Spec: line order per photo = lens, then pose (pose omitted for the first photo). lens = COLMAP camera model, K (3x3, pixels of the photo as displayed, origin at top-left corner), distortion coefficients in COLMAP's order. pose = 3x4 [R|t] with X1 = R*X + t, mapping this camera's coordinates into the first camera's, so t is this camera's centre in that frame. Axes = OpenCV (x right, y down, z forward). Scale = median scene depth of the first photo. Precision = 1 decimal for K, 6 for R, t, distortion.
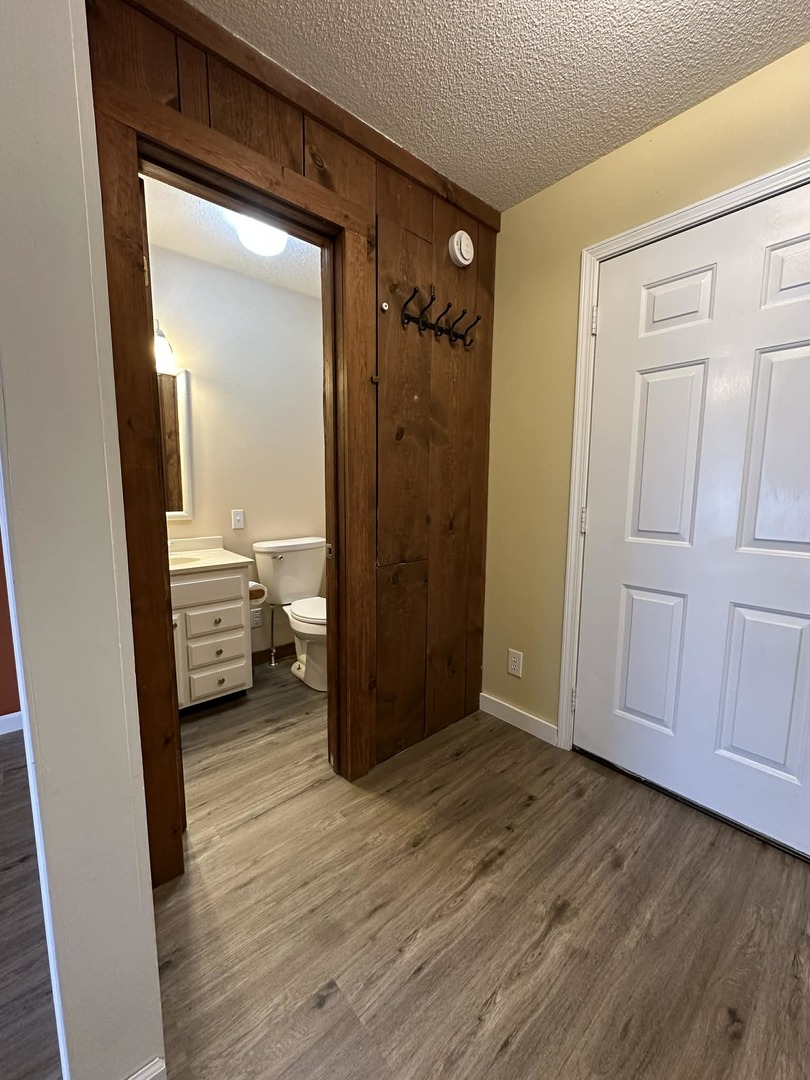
lens RADIAL K [[431.0, 0, 404.3], [0, 431.0, 539.7], [0, 0, 1]] dist [-0.007463, 0.001480]
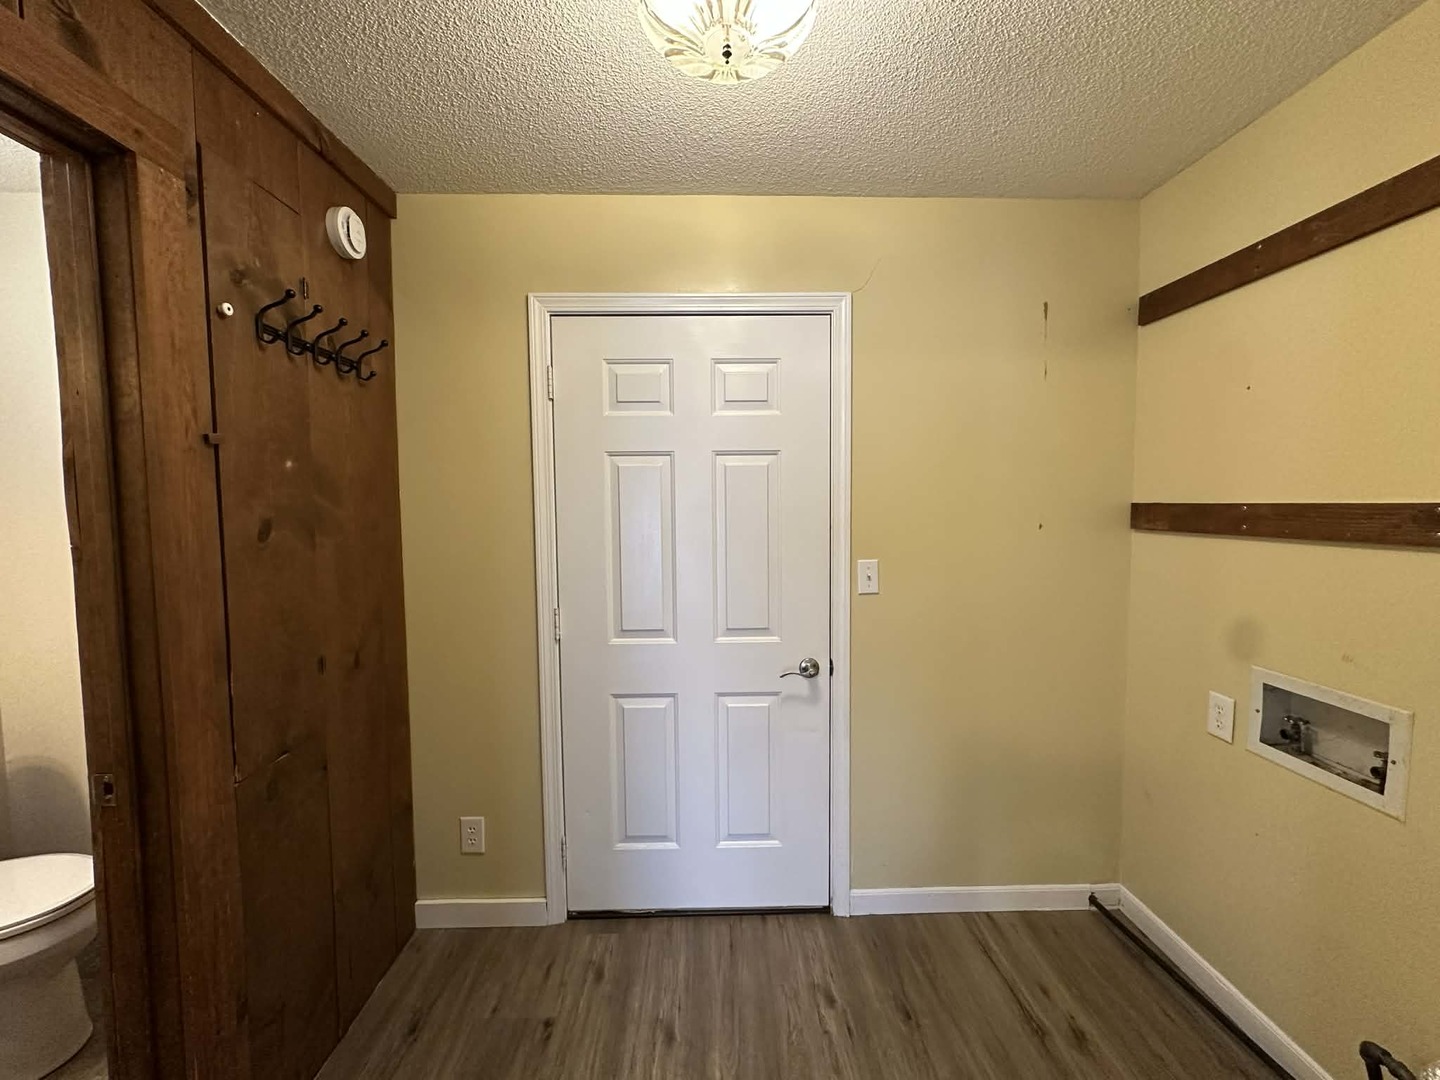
lens RADIAL K [[574.7, 0, 720.8], [0, 574.7, 537.8], [0, 0, 1]] dist [-0.007463, 0.001480]
pose [[0.645075, -0.056739, 0.762009, -0.201147], [0.108090, 0.993987, -0.017491, -0.163292], [-0.756435, 0.093648, 0.647330, 0.073133]]
